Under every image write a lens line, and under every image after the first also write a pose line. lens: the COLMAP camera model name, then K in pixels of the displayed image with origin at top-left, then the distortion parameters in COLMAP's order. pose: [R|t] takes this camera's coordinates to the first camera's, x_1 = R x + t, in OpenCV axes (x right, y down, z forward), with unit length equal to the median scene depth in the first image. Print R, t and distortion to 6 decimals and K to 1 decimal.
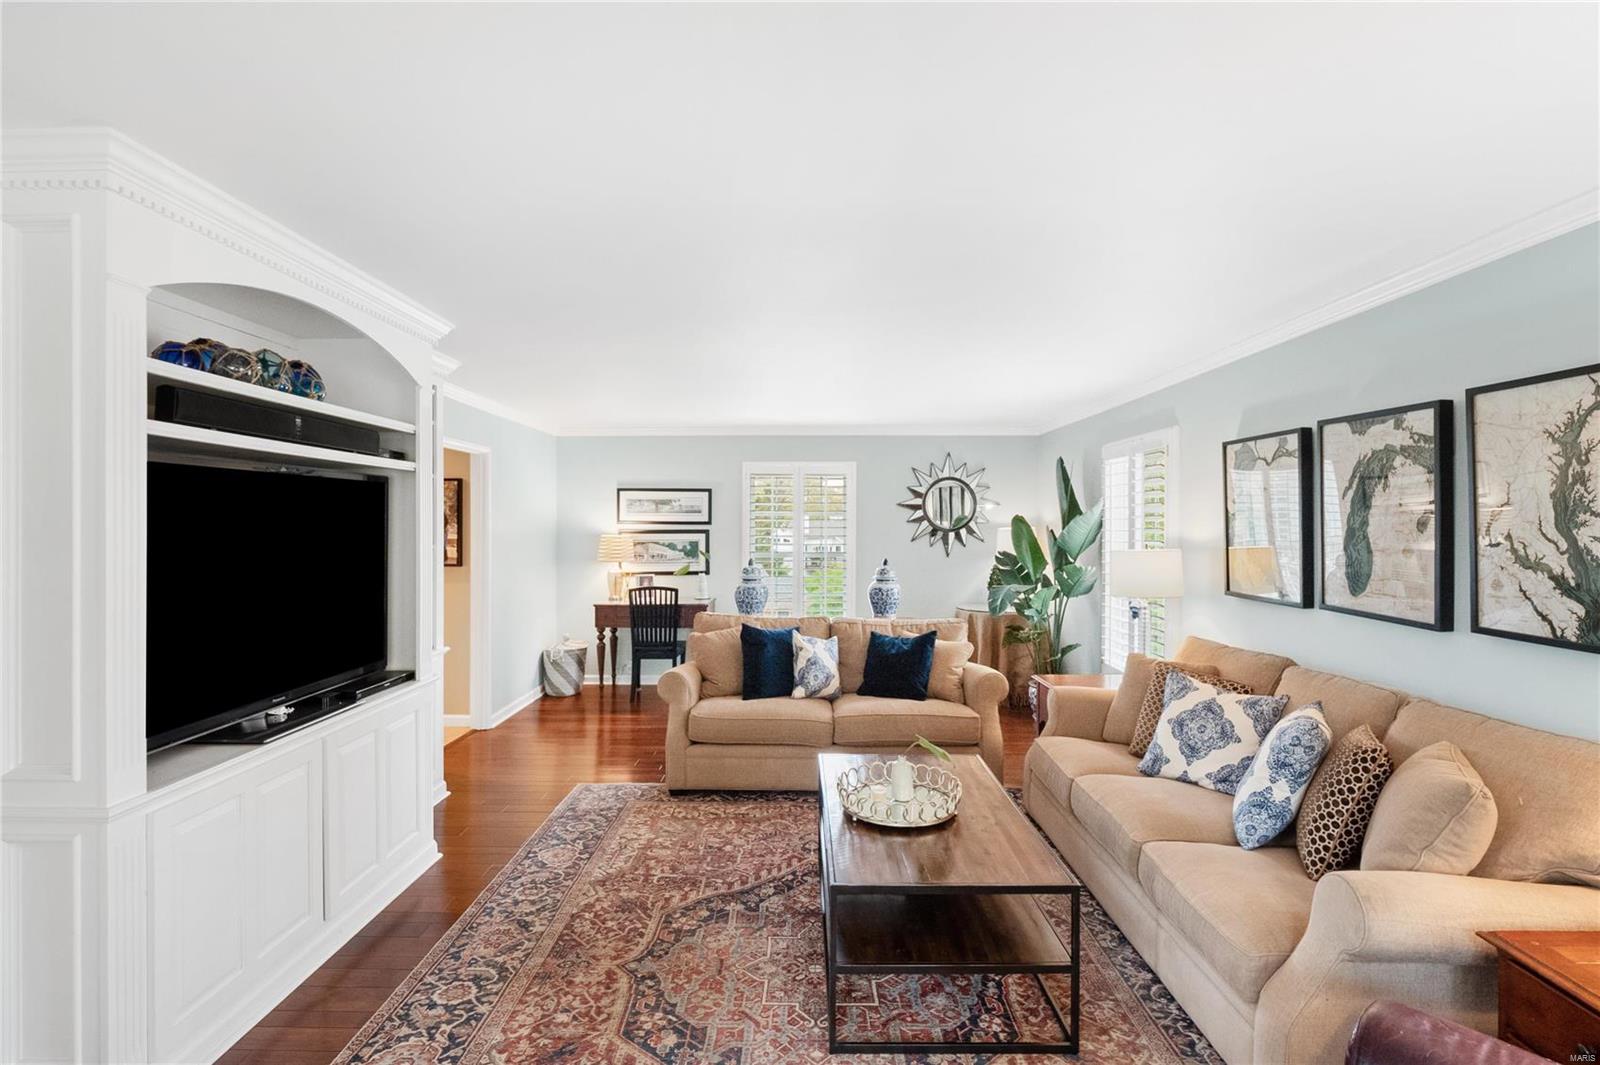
lens RADIAL K [[742.9, 0, 800.0], [0, 742.9, 532.5], [0, 0, 1]] dist [-0.001254, -0.000945]
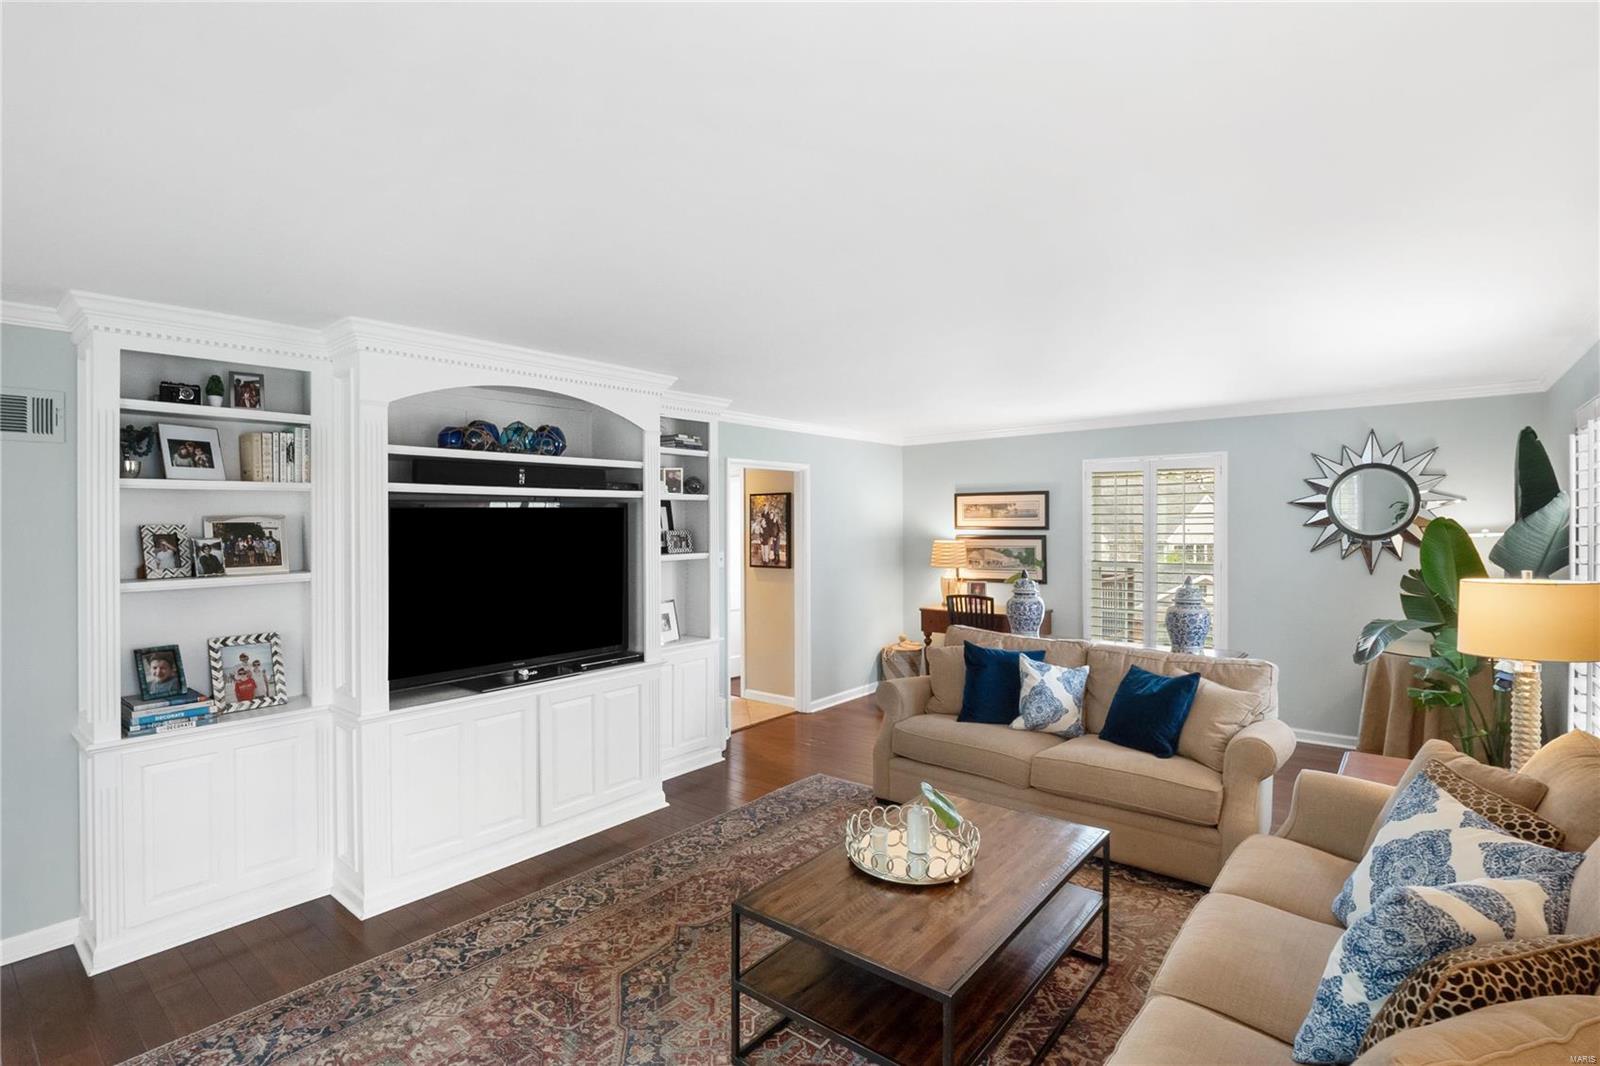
lens RADIAL K [[760.3, 0, 790.7], [0, 760.3, 534.5], [0, 0, 1]] dist [0.001003, -0.000371]
pose [[0.773302, 0.002587, -0.634032, 0.468442], [0.003174, 0.999963, 0.007952, -0.027179], [0.634029, -0.008161, 0.773266, 0.143505]]
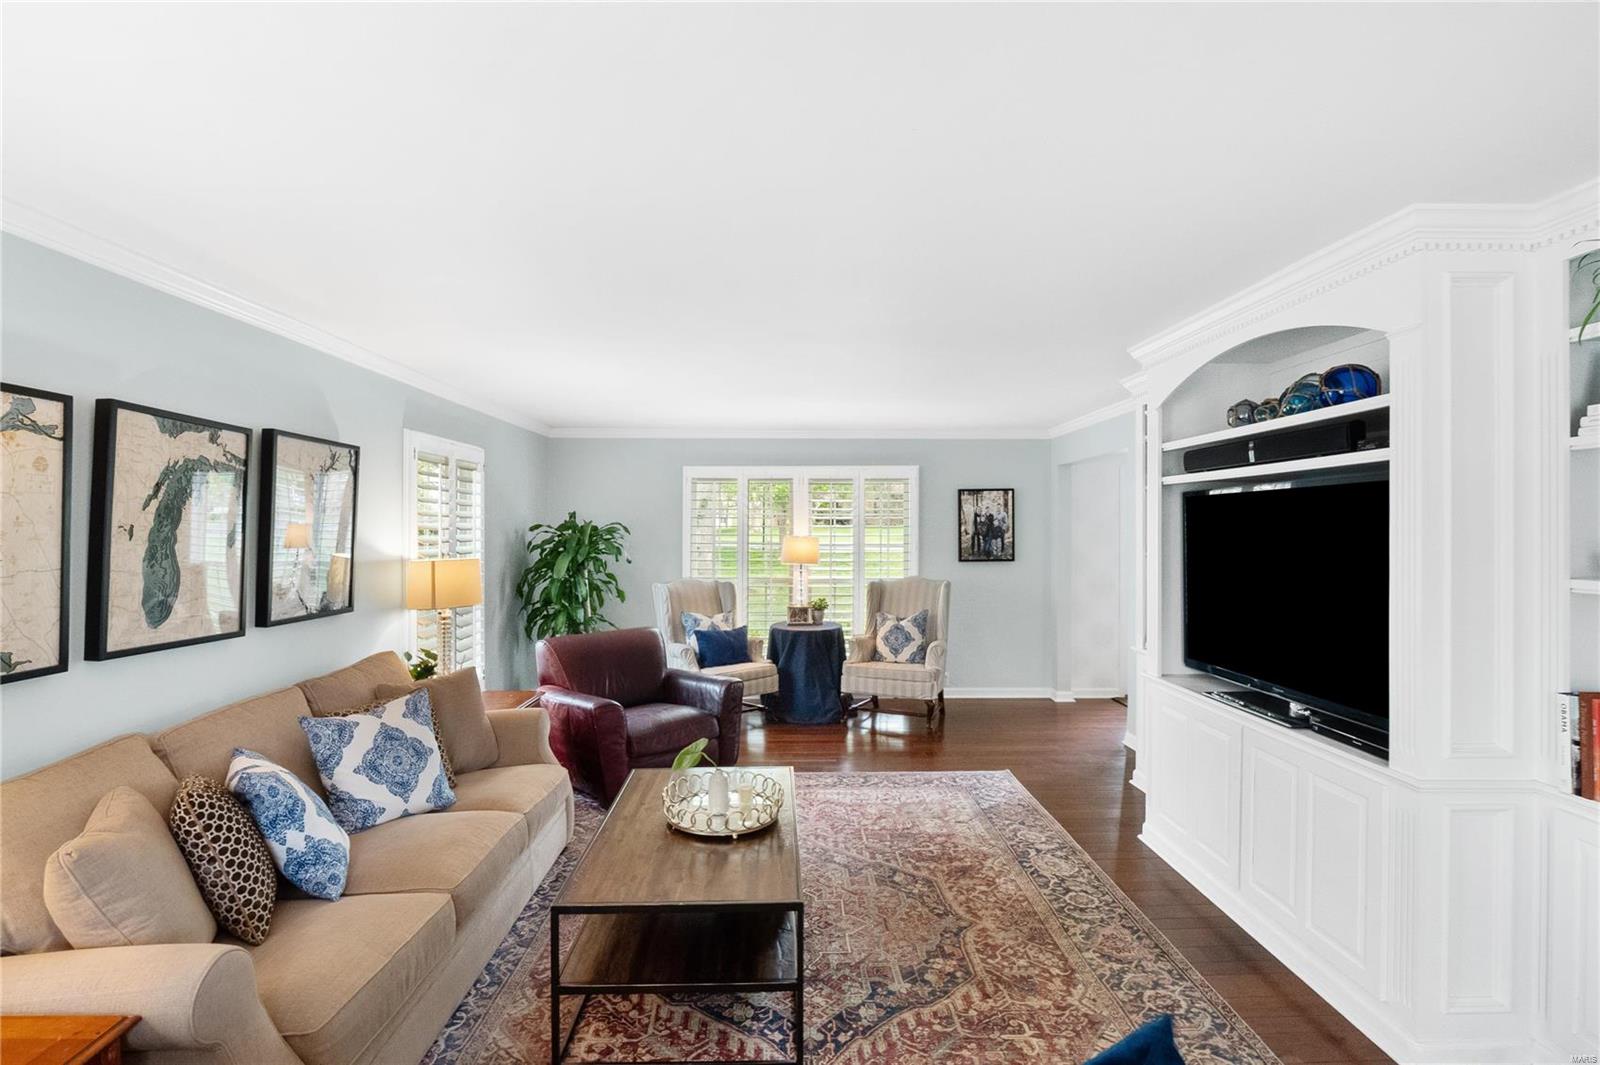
lens RADIAL K [[760.3, 0, 790.7], [0, 760.3, 534.0], [0, 0, 1]] dist [0.001003, -0.000371]
pose [[-0.999762, 0.002858, -0.021616, 0.045807], [0.002459, 0.999826, 0.018496, -0.027346], [0.021665, 0.018438, -0.999595, 1.562689]]
